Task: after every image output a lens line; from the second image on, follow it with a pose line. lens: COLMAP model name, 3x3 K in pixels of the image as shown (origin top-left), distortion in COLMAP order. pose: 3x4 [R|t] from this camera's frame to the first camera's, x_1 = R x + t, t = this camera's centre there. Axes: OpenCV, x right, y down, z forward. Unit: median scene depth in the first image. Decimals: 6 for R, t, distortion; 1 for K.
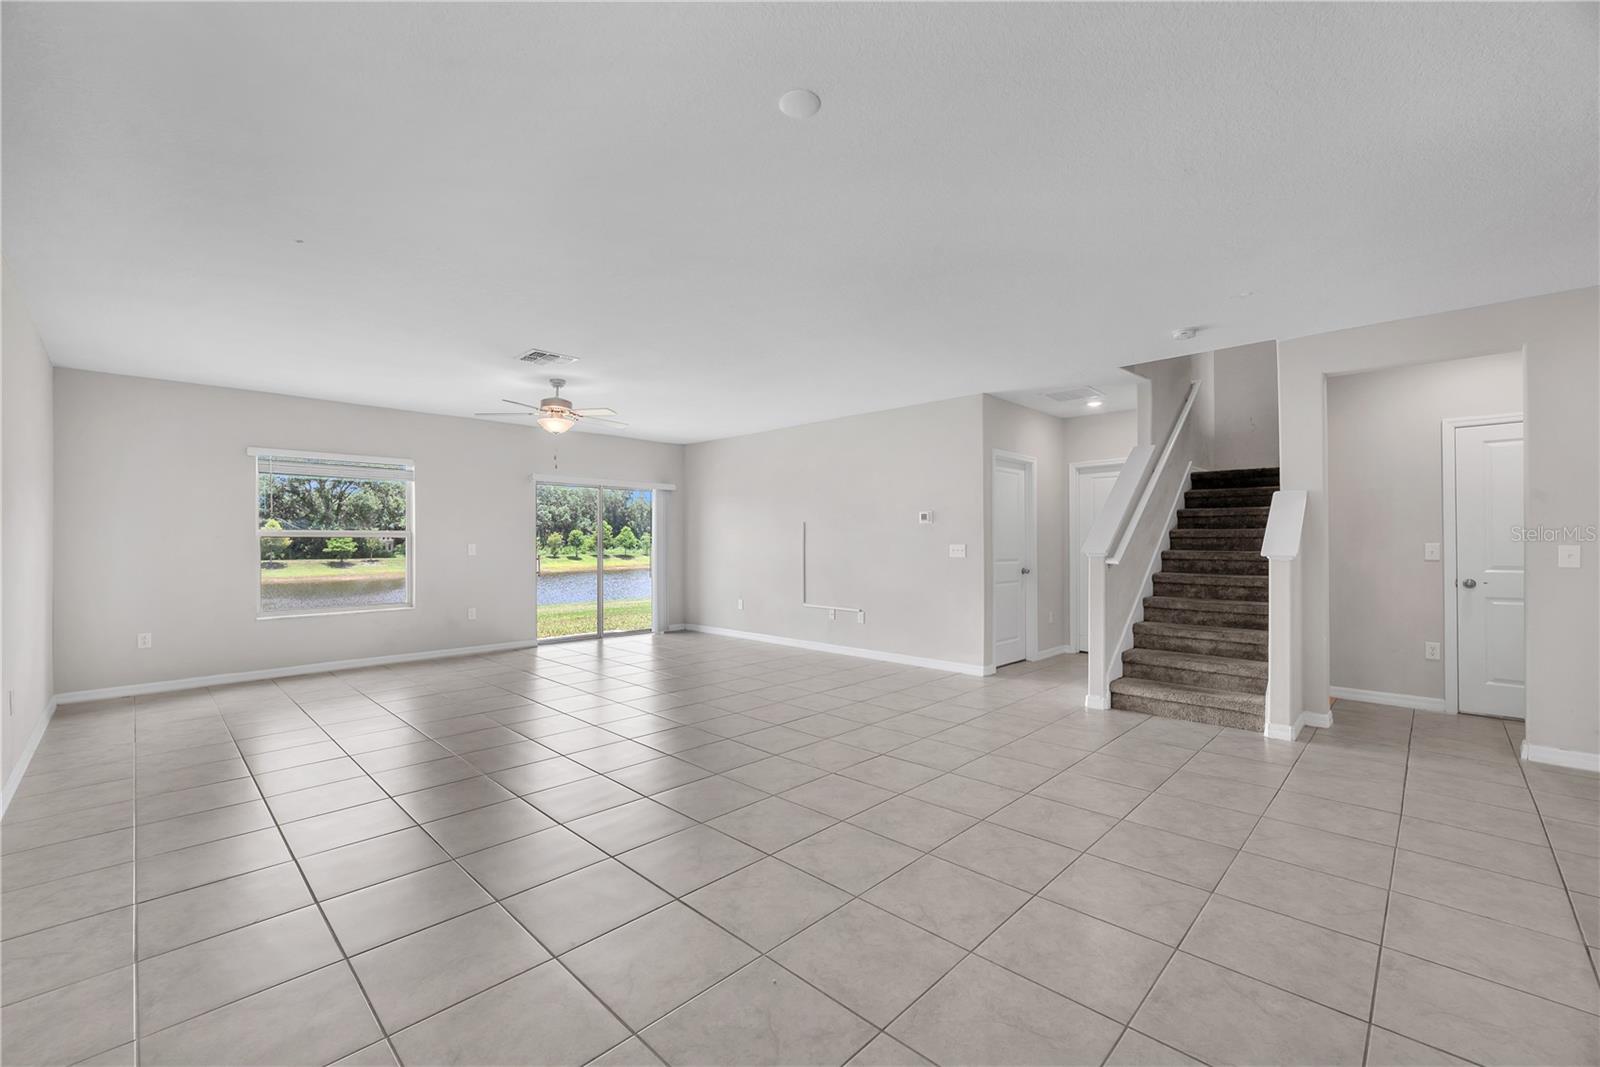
lens RADIAL K [[654.0, 0, 790.5], [0, 654.0, 536.5], [0, 0, 1]] dist [-0.002351, -0.000110]
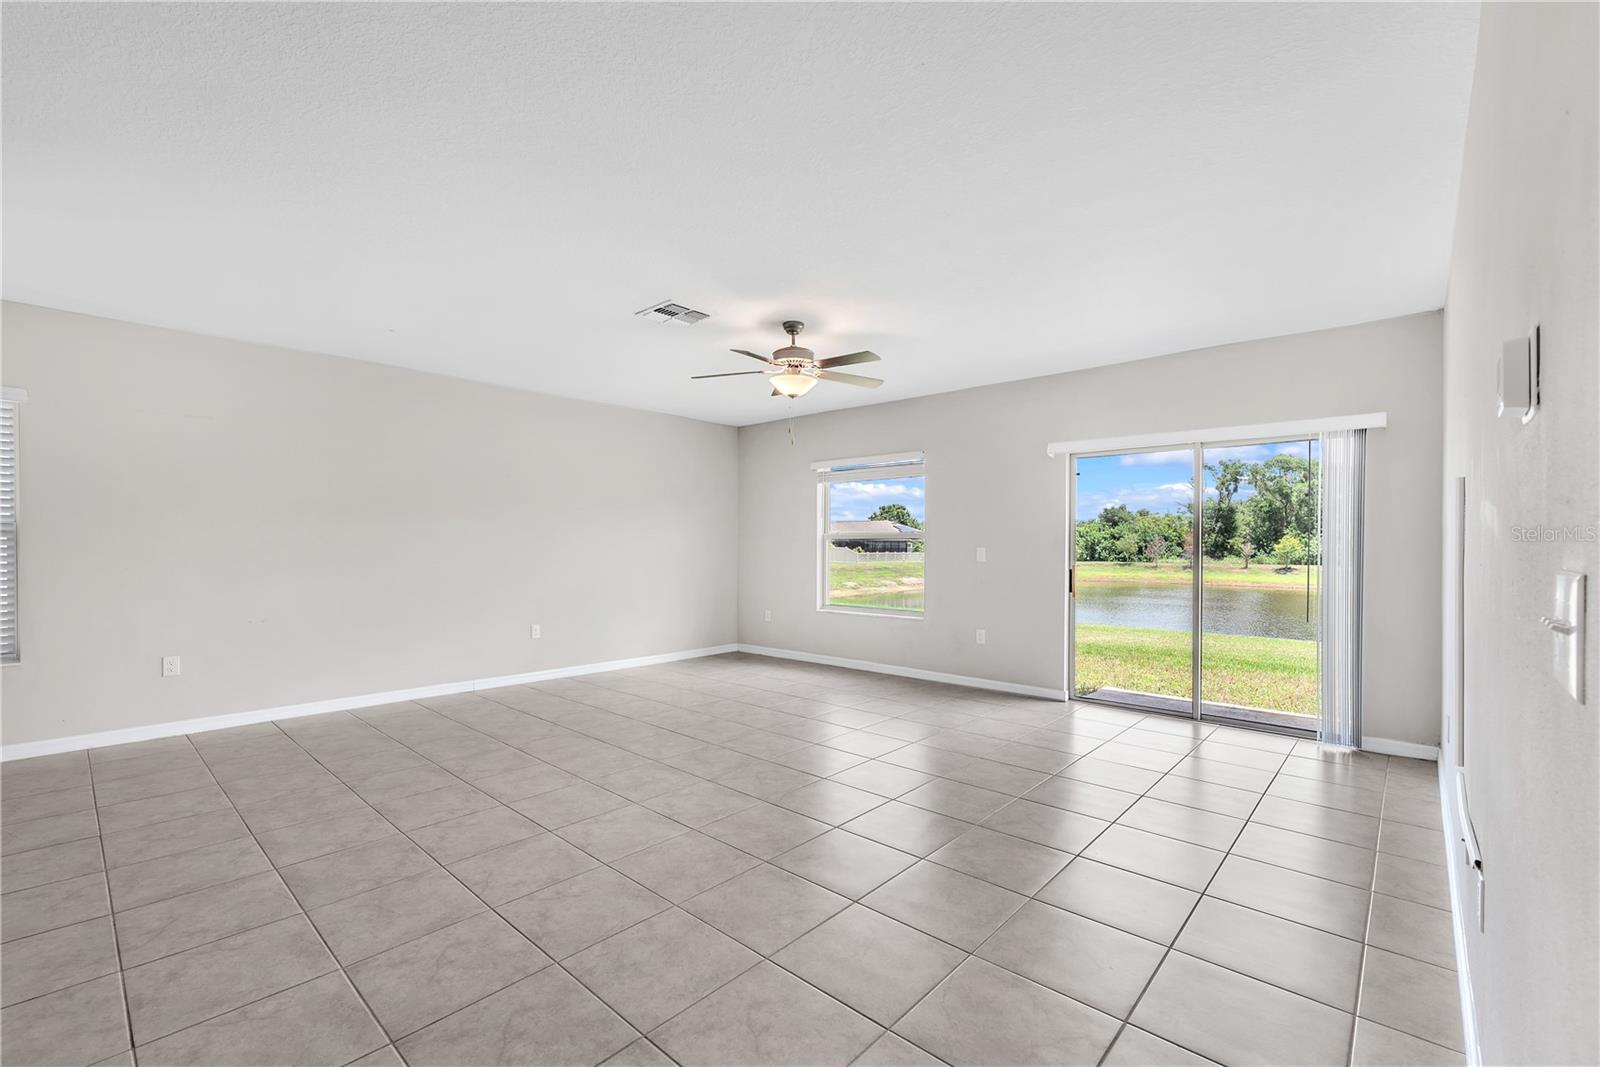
lens RADIAL K [[674.1, 0, 798.4], [0, 674.1, 544.1], [0, 0, 1]] dist [0.003225, 0.000280]
pose [[0.043600, 0.000232, -0.999049, 0.303126], [0.002725, 0.999996, 0.000351, 0.006274], [0.999045, -0.002738, 0.043599, 0.739324]]
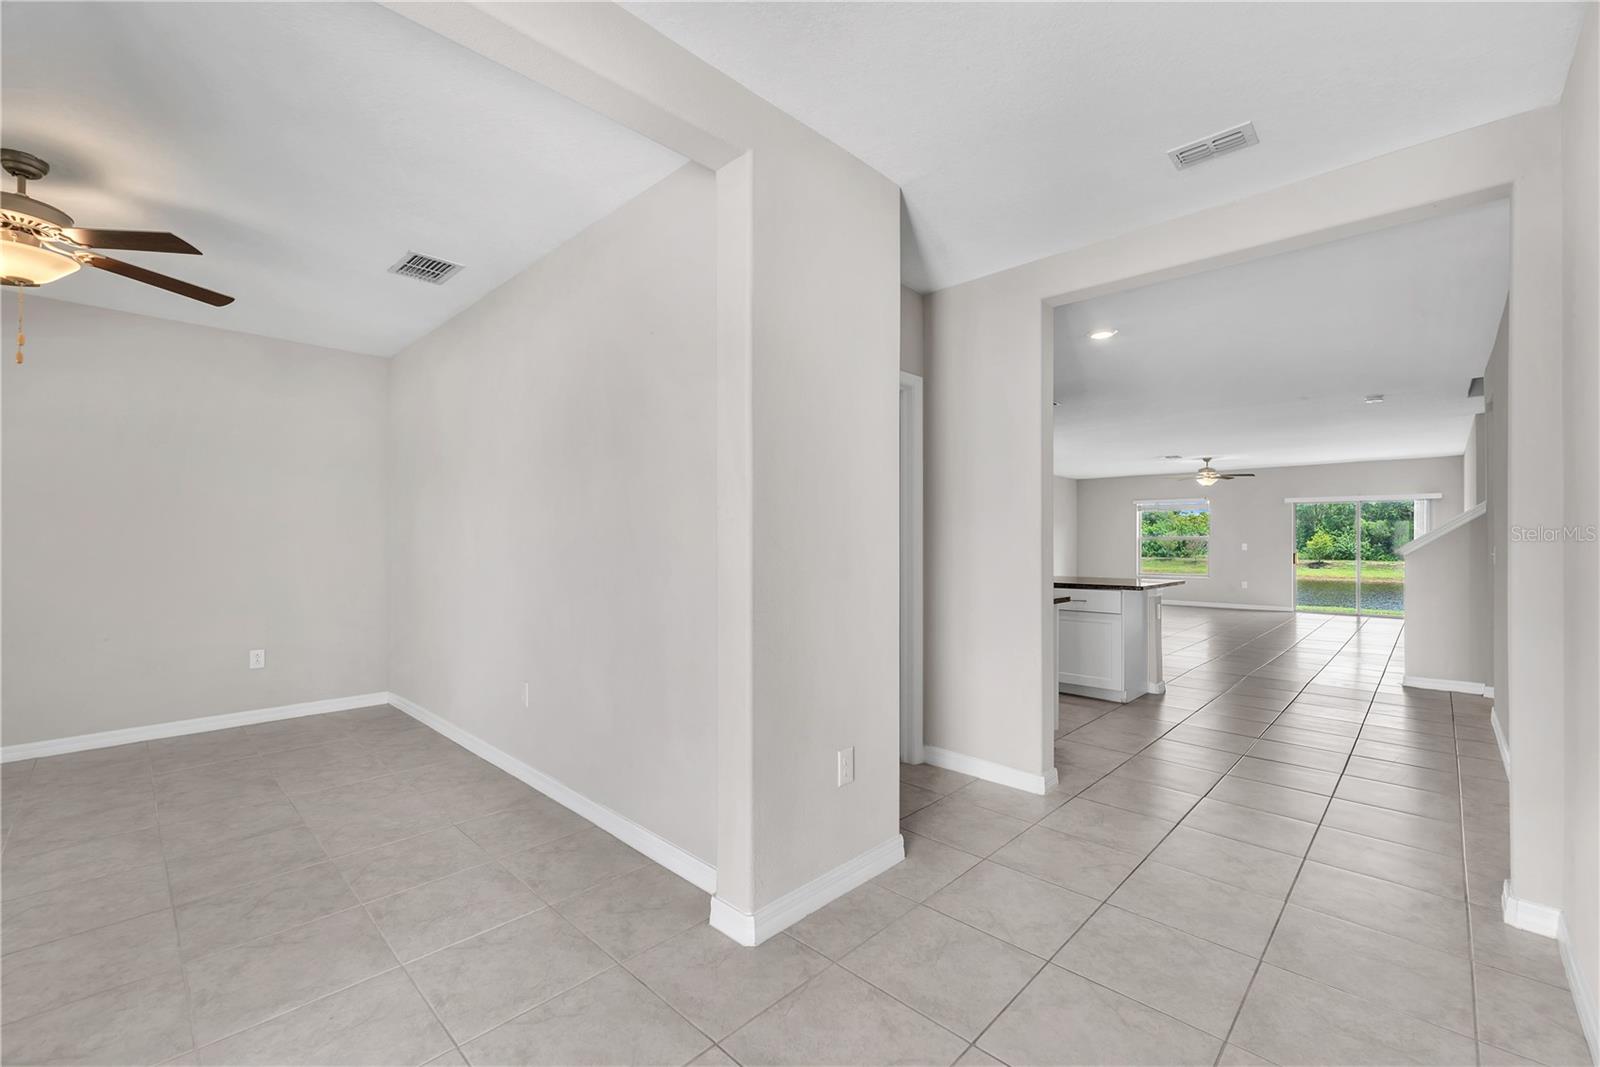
lens RADIAL K [[672.4, 0, 792.0], [0, 672.4, 543.1], [0, 0, 1]] dist [-0.002059, -0.000265]
pose [[0.016364, 0.001559, -0.999865, 1.197557], [0.007062, 0.999974, 0.001675, -0.002901], [0.999841, -0.007088, 0.016353, -0.182370]]
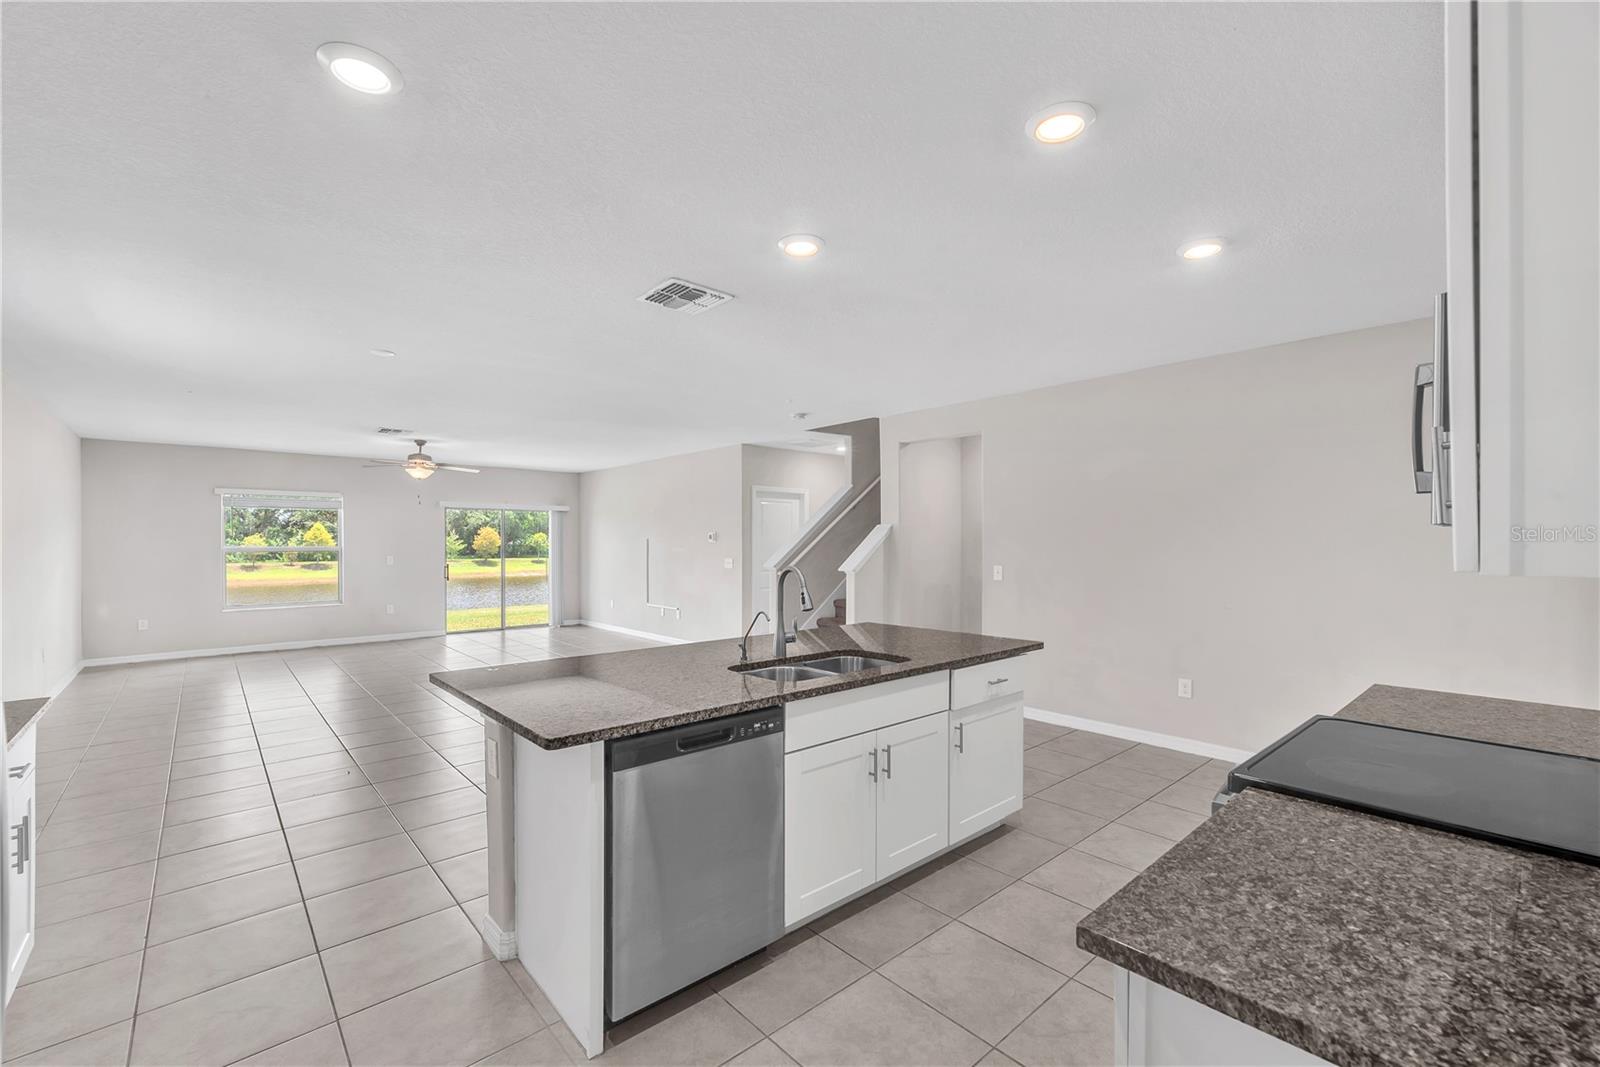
lens RADIAL K [[672.4, 0, 792.0], [0, 672.4, 543.1], [0, 0, 1]] dist [-0.002059, -0.000265]
pose [[0.997782, 0.000186, -0.066559, 0.401422], [0.000357, 0.999967, 0.008156, -0.024963], [0.066558, -0.008162, 0.997749, -0.285866]]
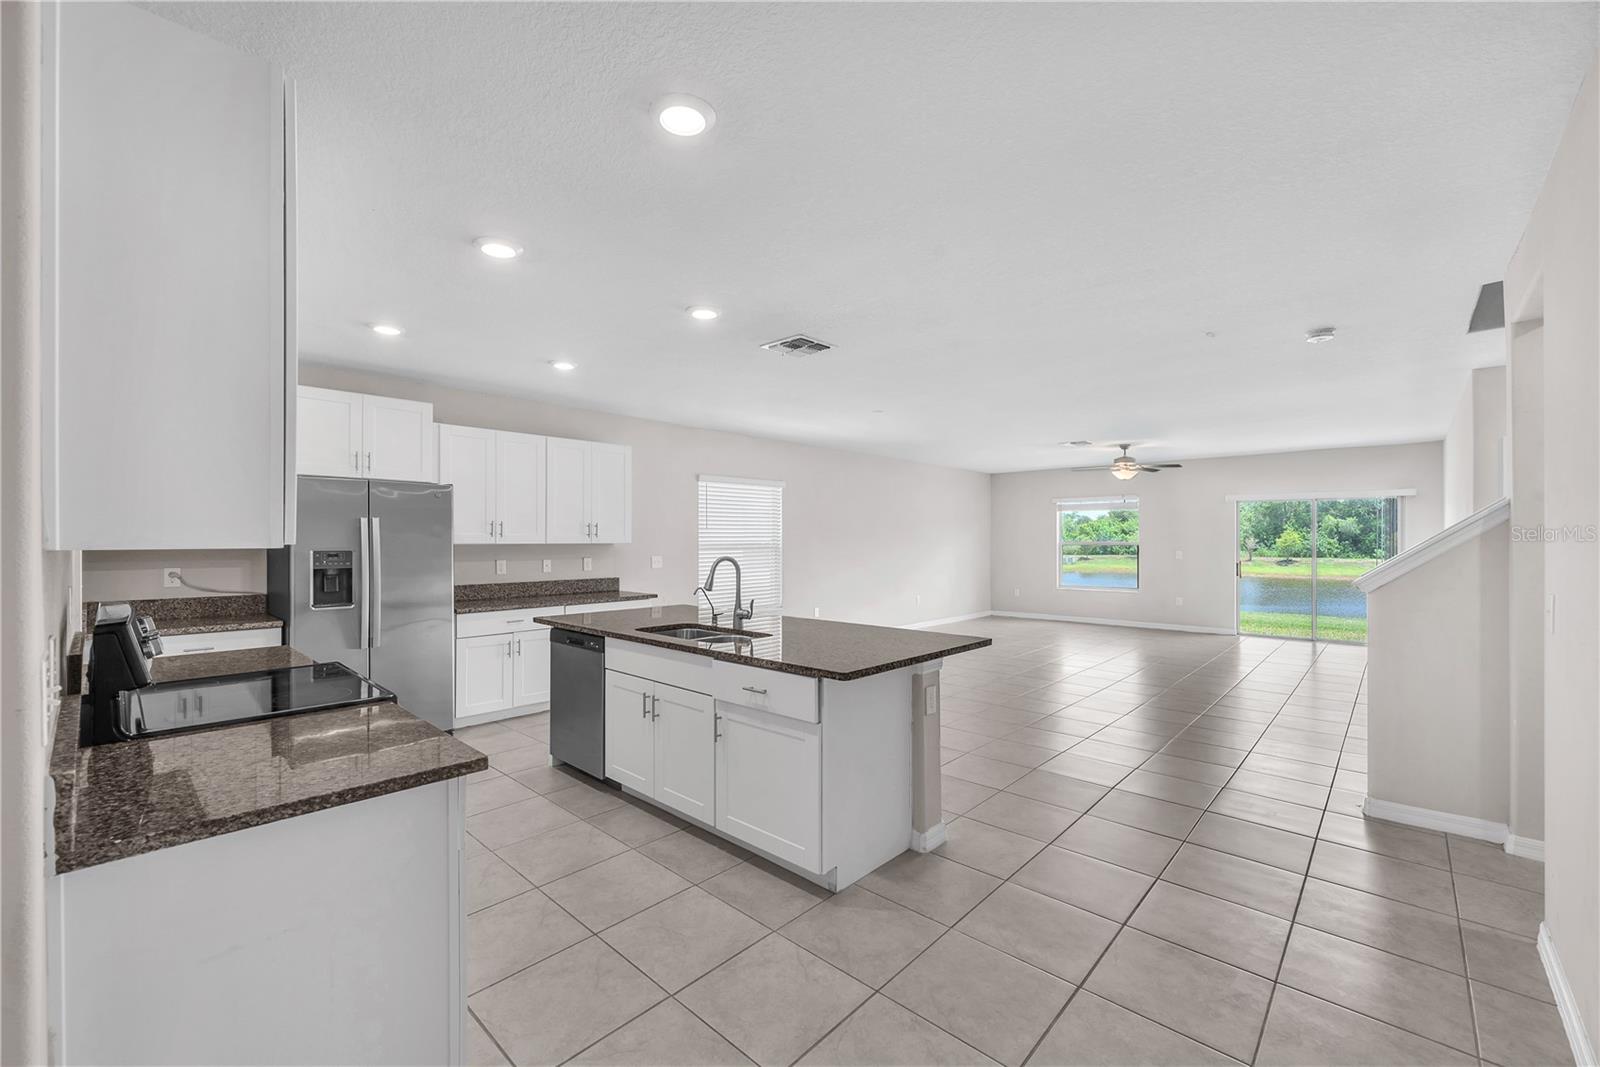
lens RADIAL K [[654.0, 0, 790.5], [0, 654.0, 536.5], [0, 0, 1]] dist [-0.002351, -0.000110]
pose [[0.028295, -0.002148, -0.999597, 0.860522], [0.005797, 0.999981, -0.001984, -0.021904], [0.999583, -0.005738, 0.028307, 0.139057]]
